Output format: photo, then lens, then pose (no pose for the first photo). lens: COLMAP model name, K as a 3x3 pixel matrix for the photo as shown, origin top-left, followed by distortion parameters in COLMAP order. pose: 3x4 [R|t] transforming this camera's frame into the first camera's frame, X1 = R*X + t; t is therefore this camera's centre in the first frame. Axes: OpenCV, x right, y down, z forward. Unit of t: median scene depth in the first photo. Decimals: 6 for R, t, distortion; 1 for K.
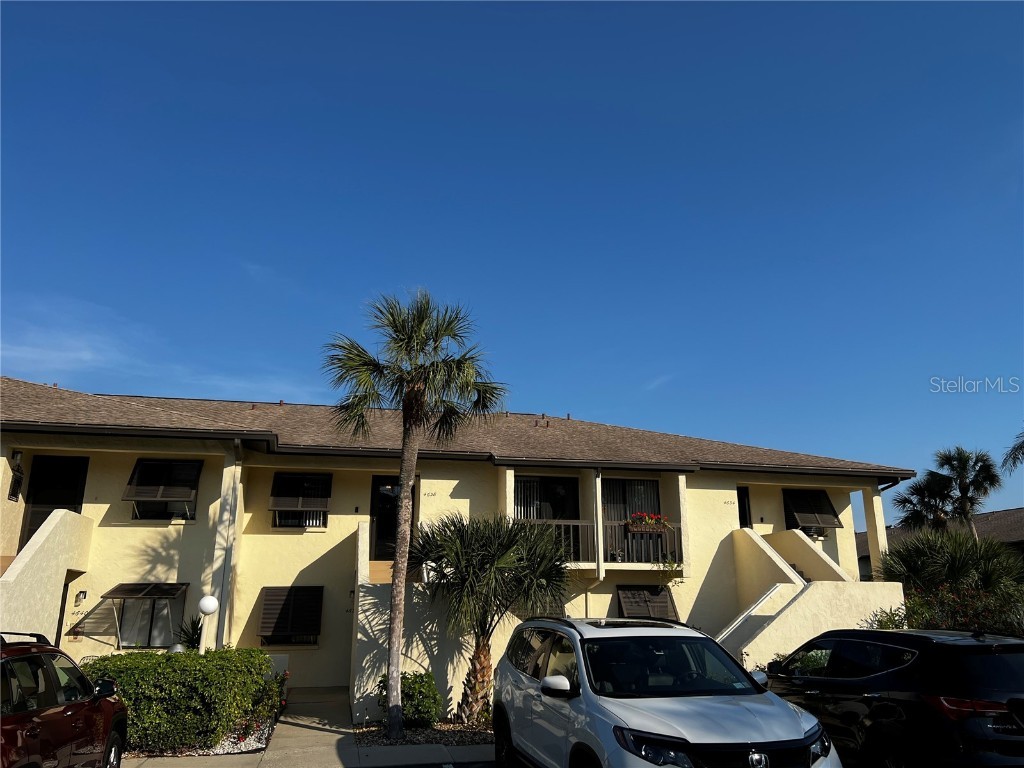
lens RADIAL K [[774.6, 0, 517.8], [0, 774.6, 386.0], [0, 0, 1]] dist [0.024501, -0.000247]
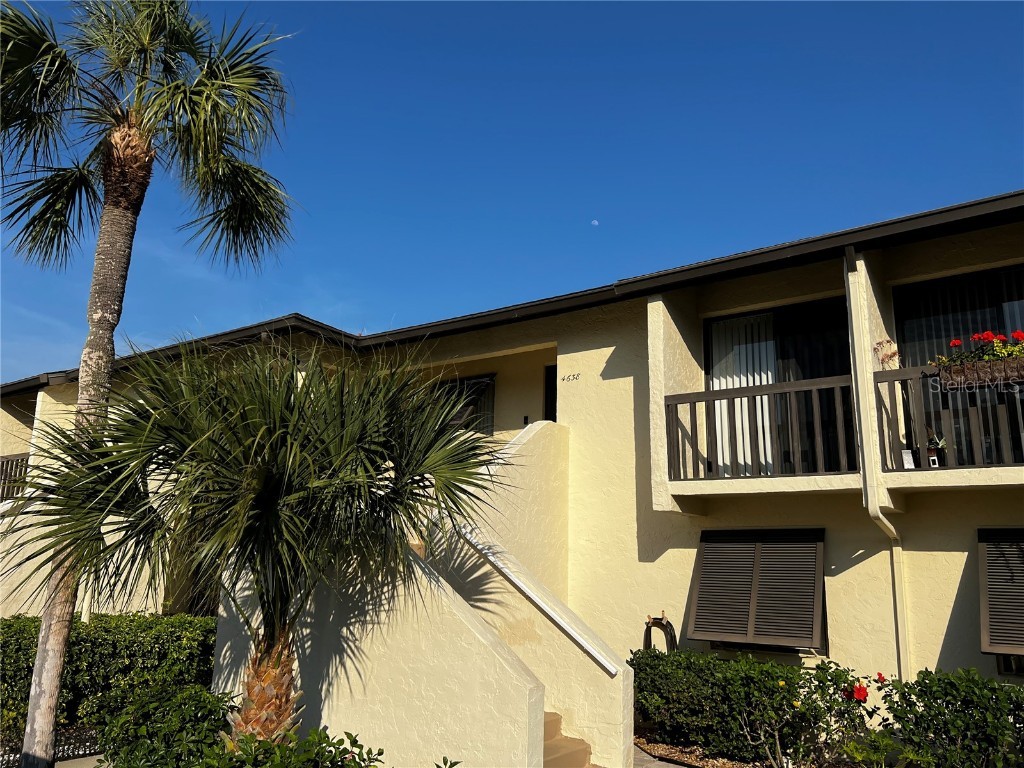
lens RADIAL K [[759.9, 0, 480.4], [0, 759.9, 384.5], [0, 0, 1]] dist [0.002295, 0.000202]
pose [[0.655767, -0.153770, -0.739138, 0.298950], [0.174108, 0.983450, -0.050127, 0.185418], [0.734613, -0.095819, 0.671686, 0.655321]]
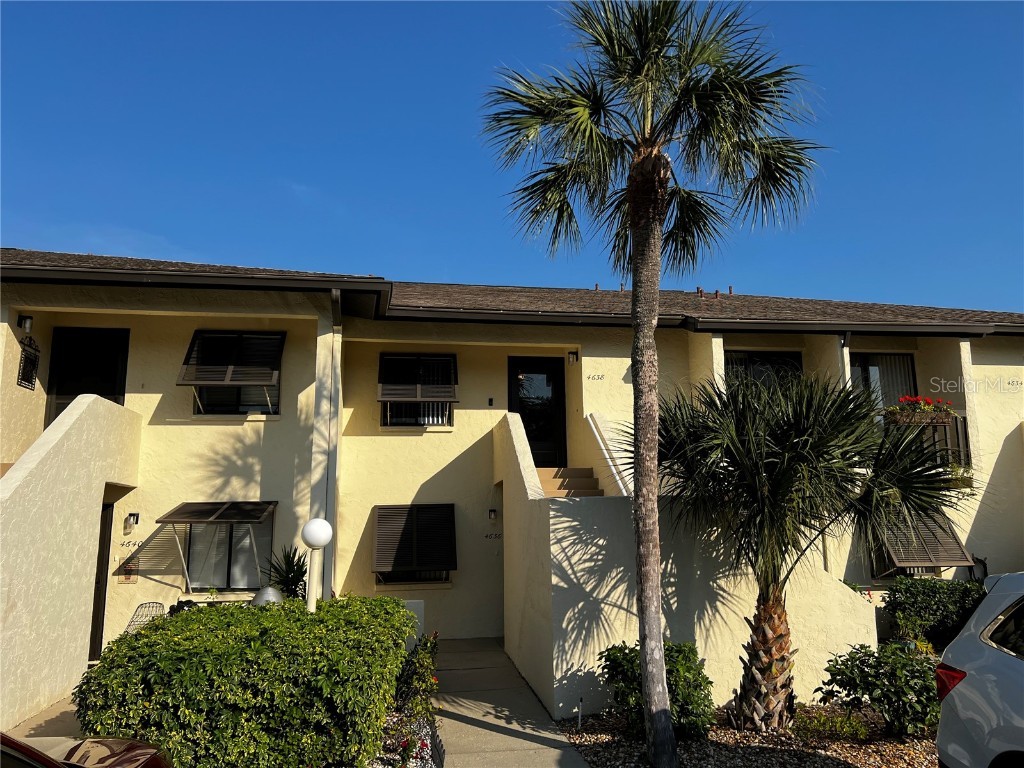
lens RADIAL K [[765.9, 0, 512.0], [0, 765.9, 384.0], [0, 0, 1]] dist [0.060663, -0.063011]
pose [[0.996874, -0.022939, -0.075601, -0.157190], [0.029863, 0.995333, 0.091765, 0.090657], [0.073144, -0.093735, 0.992907, 0.336831]]
